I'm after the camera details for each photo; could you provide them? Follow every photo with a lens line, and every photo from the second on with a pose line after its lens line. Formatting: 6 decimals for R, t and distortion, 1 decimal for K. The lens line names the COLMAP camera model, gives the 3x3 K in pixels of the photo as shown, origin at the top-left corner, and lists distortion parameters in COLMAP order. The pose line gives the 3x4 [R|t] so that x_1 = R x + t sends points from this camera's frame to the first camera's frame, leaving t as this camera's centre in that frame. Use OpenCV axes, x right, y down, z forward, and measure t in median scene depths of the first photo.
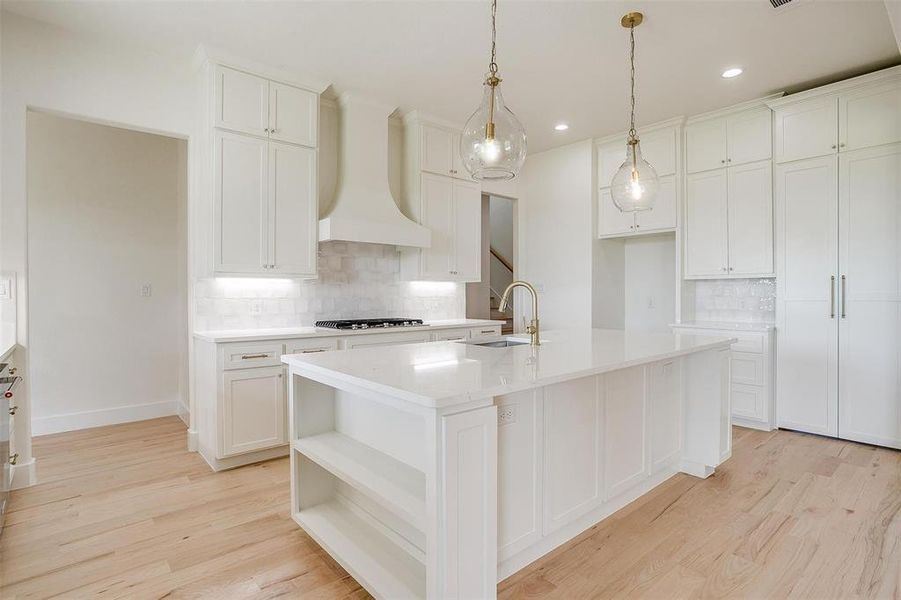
lens RADIAL K [[455.8, 0, 452.5], [0, 455.8, 292.6], [0, 0, 1]] dist [-0.035497, 0.018908]
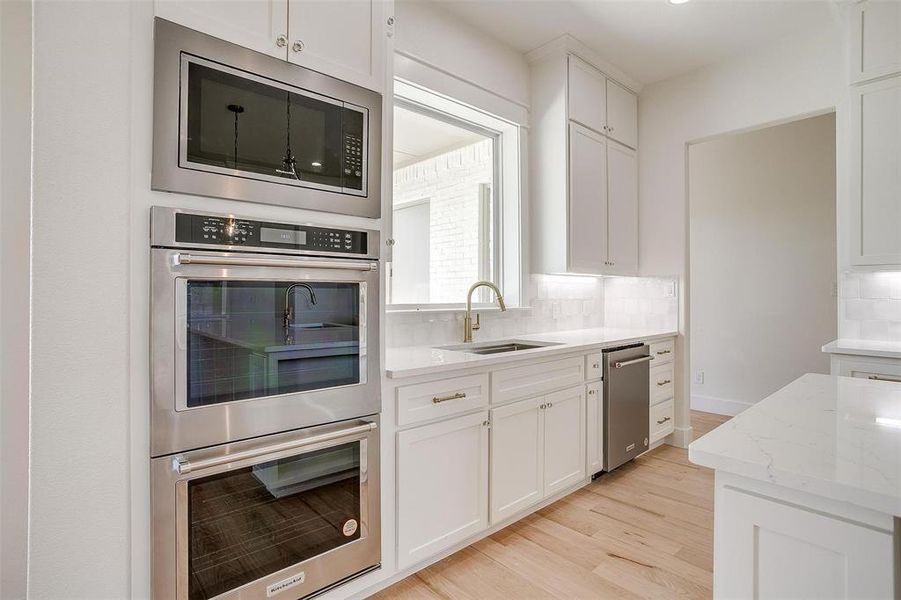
lens RADIAL K [[455.8, 0, 443.0], [0, 455.8, 291.4], [0, 0, 1]] dist [-0.035497, 0.018908]
pose [[0.027086, -0.003451, -0.999627, 0.205066], [0.001732, 0.999993, -0.003405, 0.000717], [0.999632, -0.001640, 0.027091, 0.210349]]
